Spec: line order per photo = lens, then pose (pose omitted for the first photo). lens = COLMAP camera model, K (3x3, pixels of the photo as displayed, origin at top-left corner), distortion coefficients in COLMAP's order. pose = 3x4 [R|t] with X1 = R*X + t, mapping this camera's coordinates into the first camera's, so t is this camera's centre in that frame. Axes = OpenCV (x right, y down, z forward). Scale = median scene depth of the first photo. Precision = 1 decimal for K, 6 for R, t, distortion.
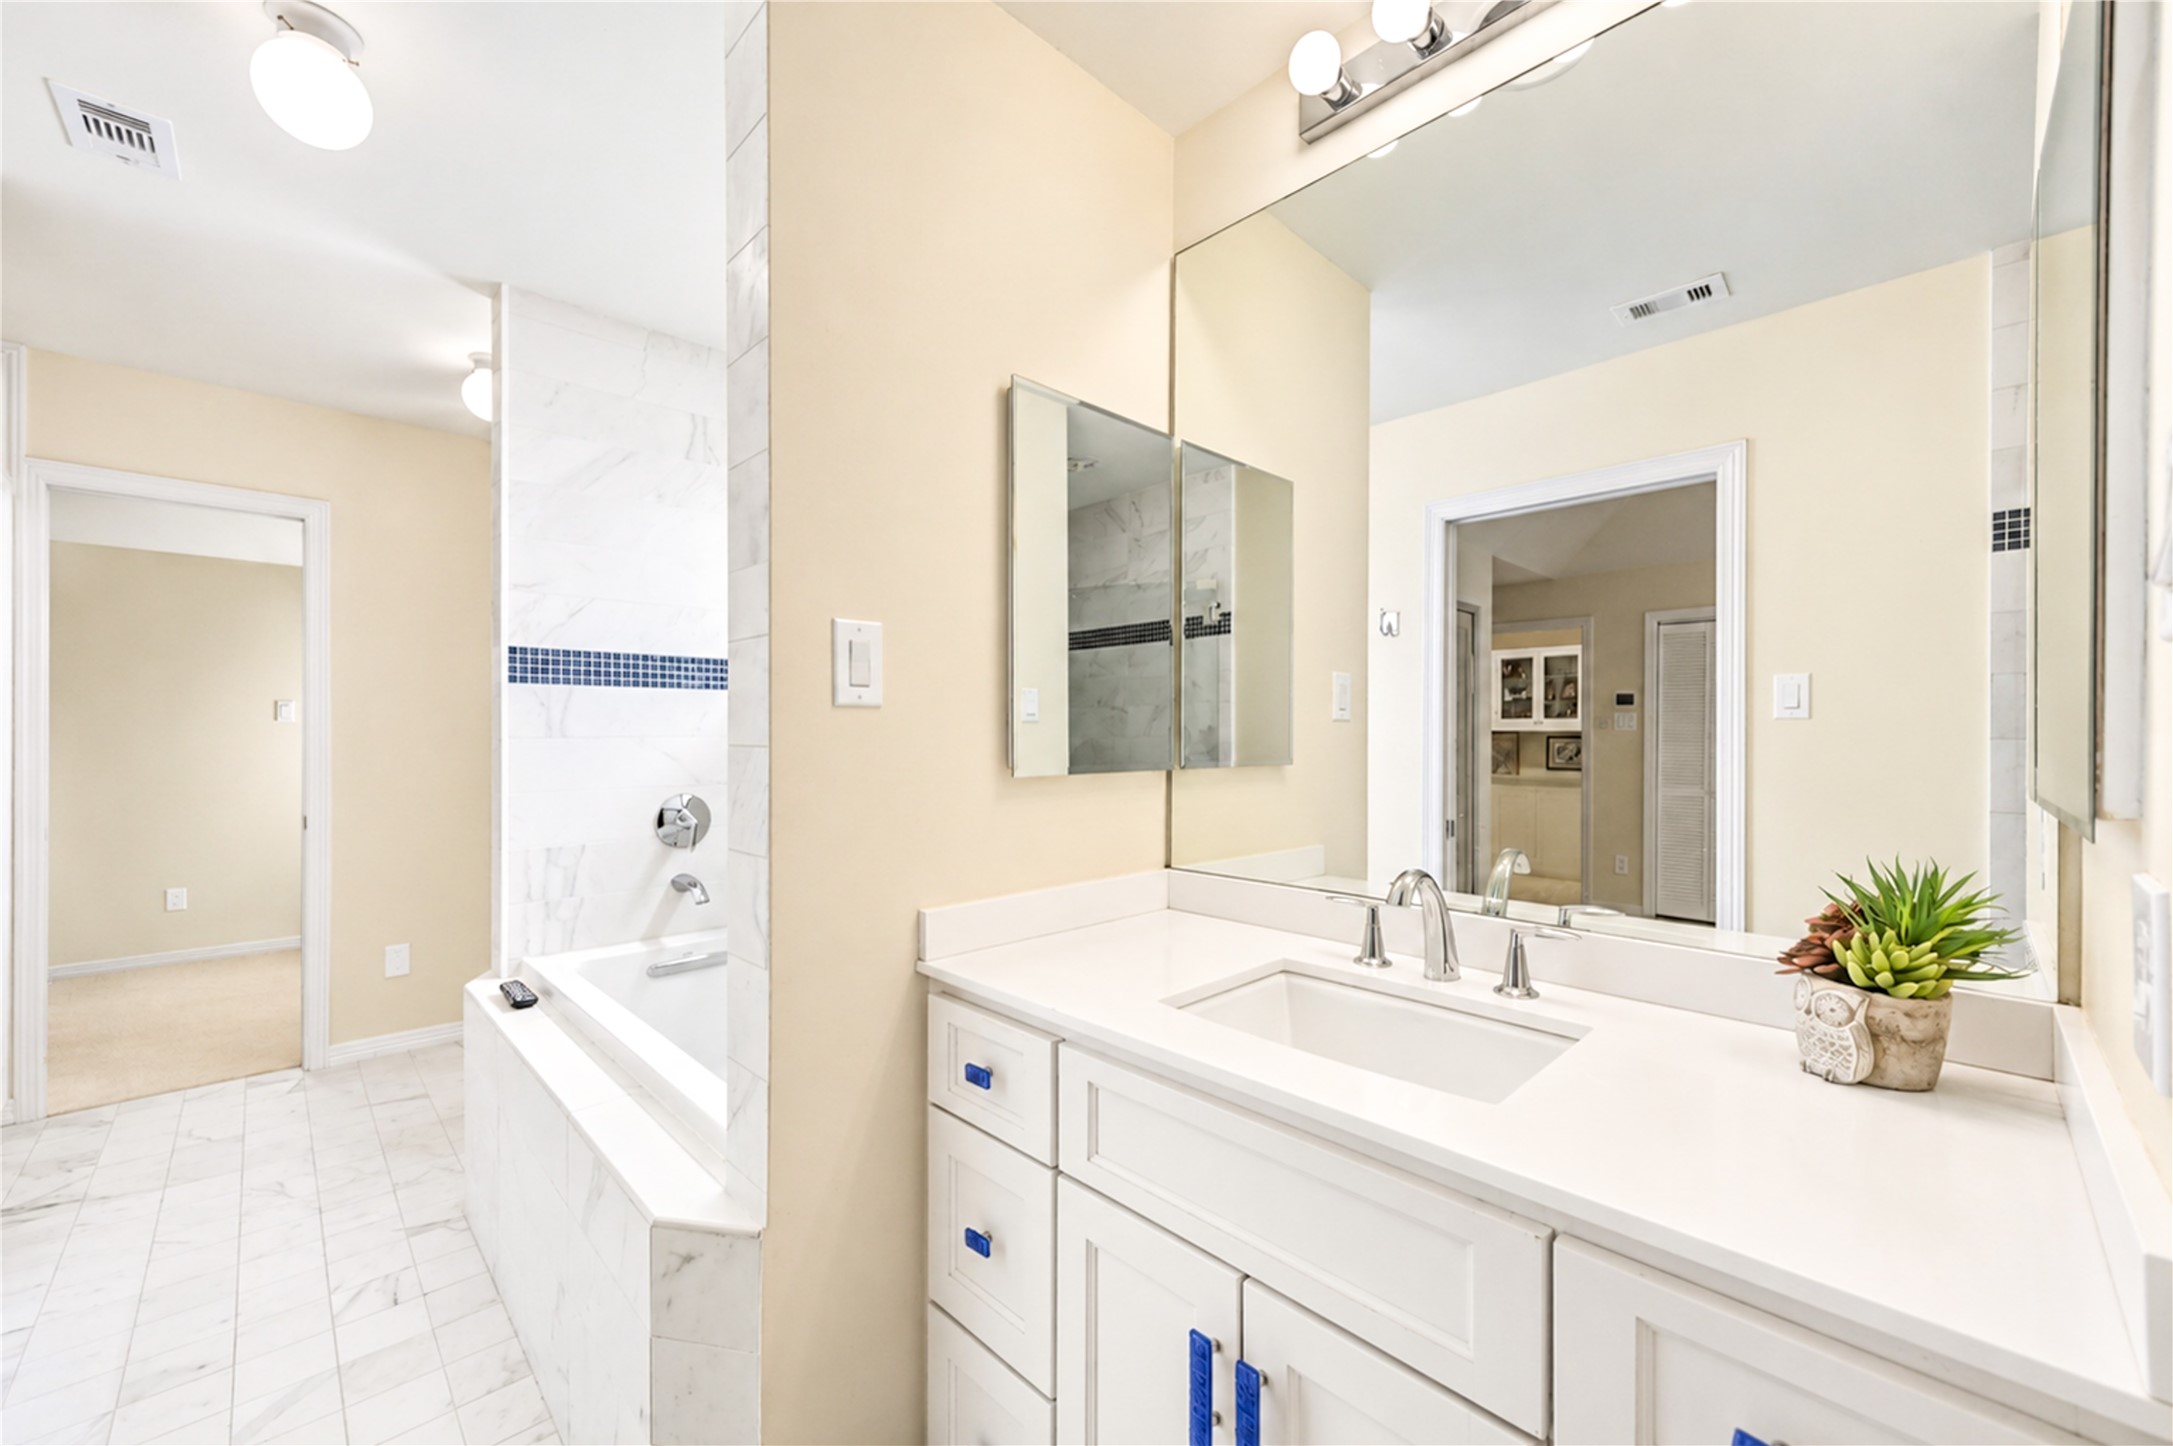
lens RADIAL K [[858.3, 0, 1092.1], [0, 858.3, 731.5], [0, 0, 1]] dist [0.004374, 0.000199]
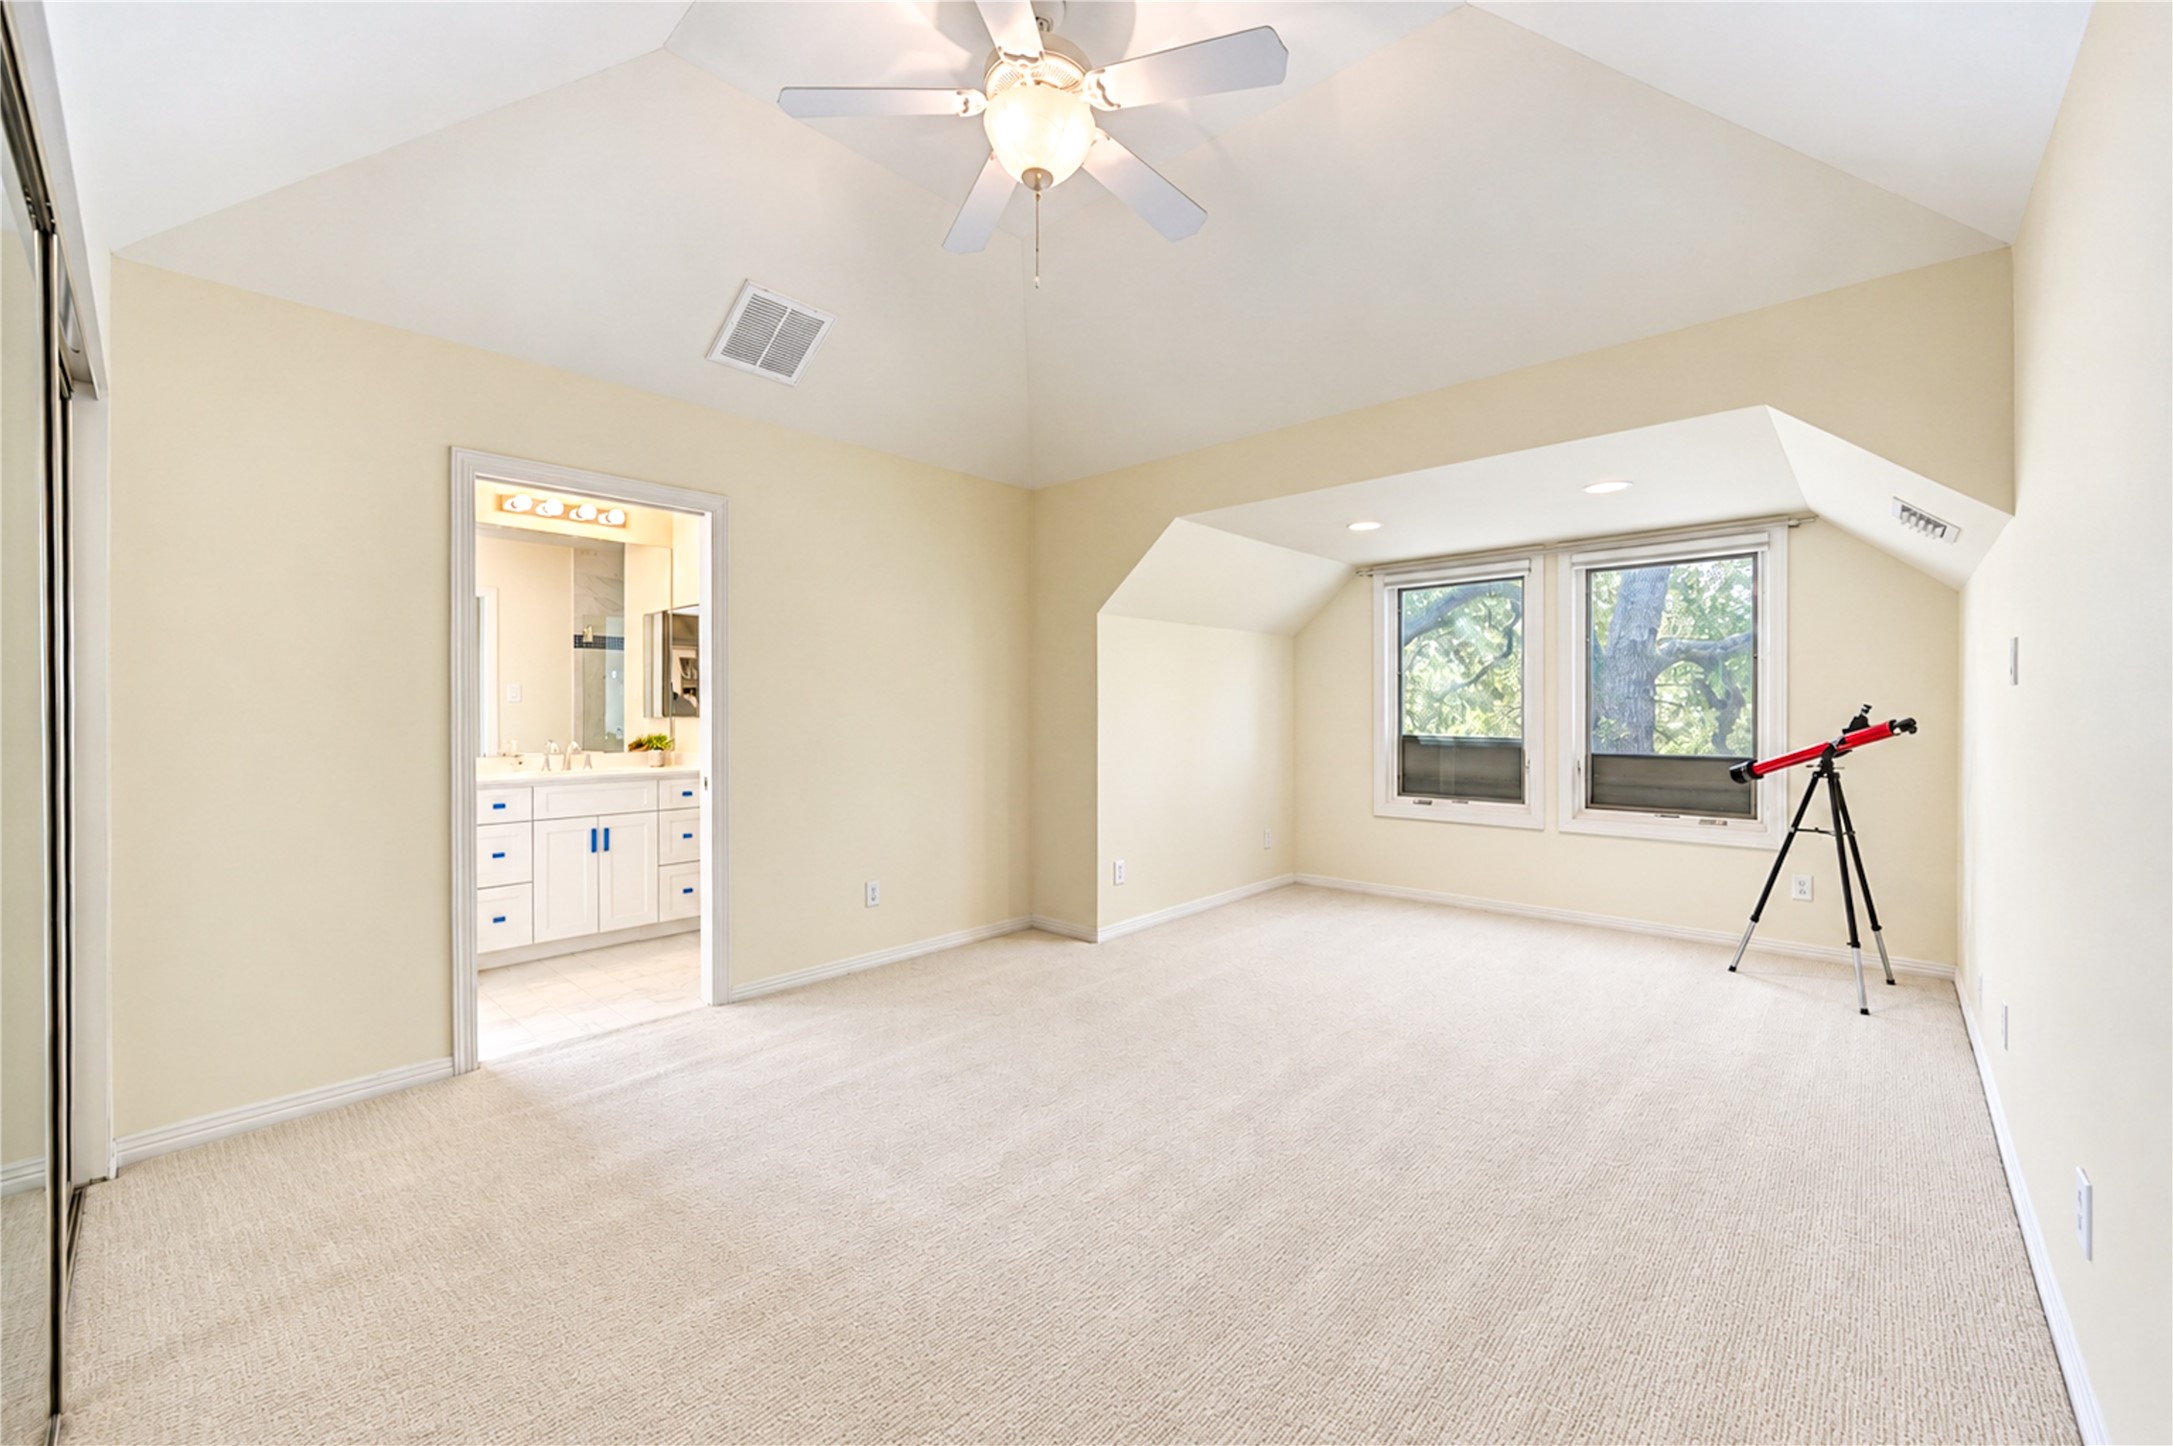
lens RADIAL K [[858.3, 0, 1087.7], [0, 858.3, 716.7], [0, 0, 1]] dist [0.004374, 0.000199]
pose [[-0.055965, -0.007786, 0.998402, -3.880468], [-0.011592, 0.999907, 0.007148, -0.013973], [-0.998365, -0.011173, -0.056050, -1.224535]]
